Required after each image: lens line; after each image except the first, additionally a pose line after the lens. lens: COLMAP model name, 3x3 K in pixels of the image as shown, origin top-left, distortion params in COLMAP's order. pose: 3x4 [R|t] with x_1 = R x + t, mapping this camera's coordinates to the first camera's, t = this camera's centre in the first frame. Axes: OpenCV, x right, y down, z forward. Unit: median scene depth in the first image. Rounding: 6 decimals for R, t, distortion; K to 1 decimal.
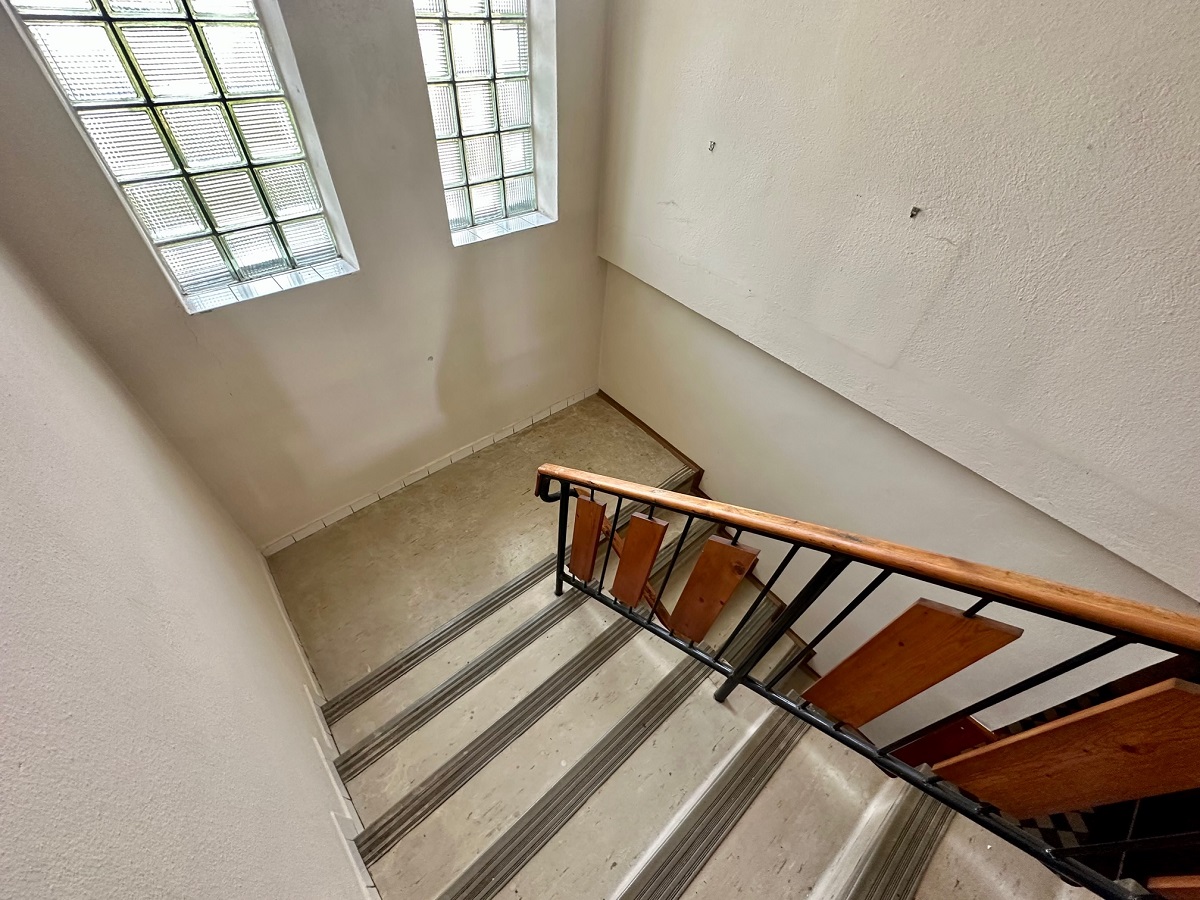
lens RADIAL K [[476.9, 0, 595.7], [0, 476.9, 446.7], [0, 0, 1]] dist [-0.005313, 0.001177]
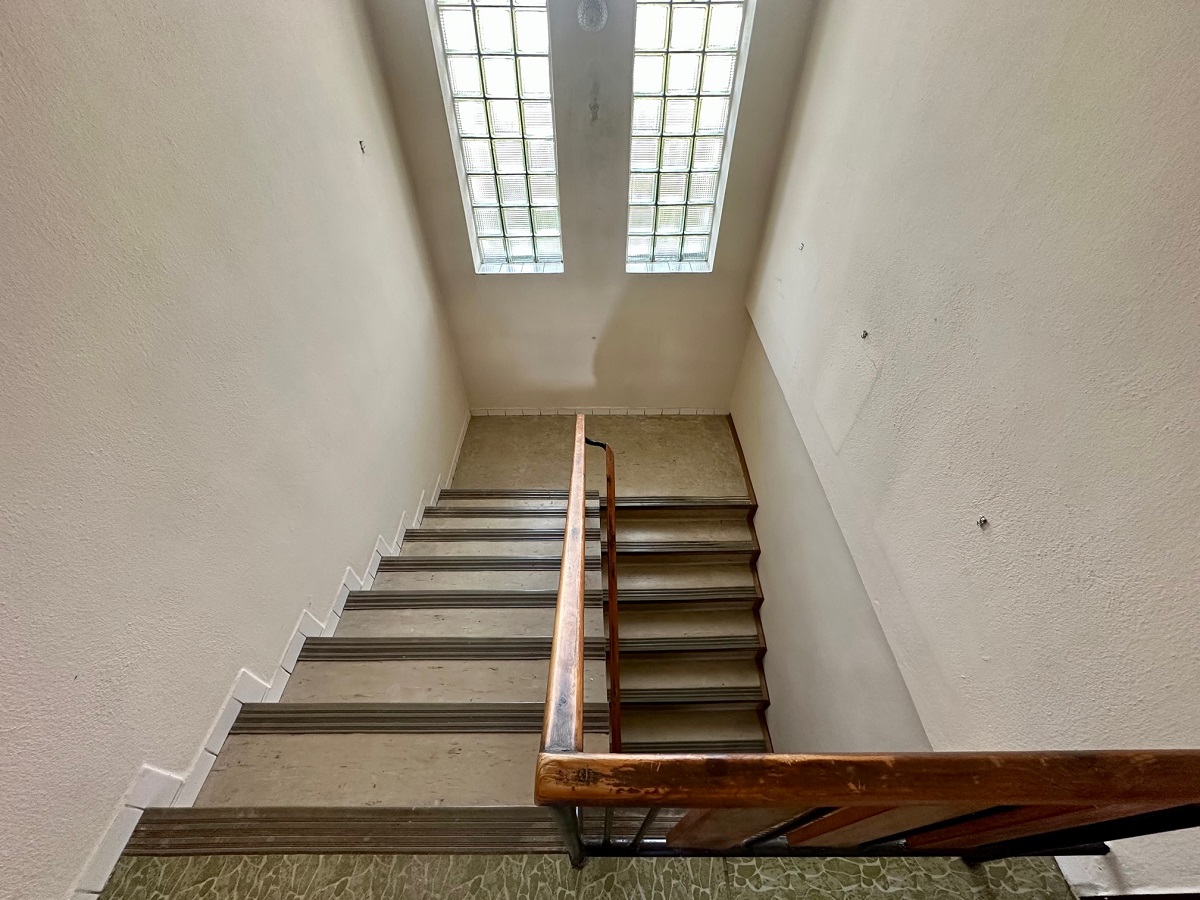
lens RADIAL K [[476.9, 0, 598.2], [0, 476.9, 446.2], [0, 0, 1]] dist [-0.005313, 0.001177]
pose [[0.757779, 0.417661, -0.501329, 0.566518], [-0.428729, 0.897883, 0.099992, -0.036222], [0.491898, 0.139163, 0.859459, -0.237520]]
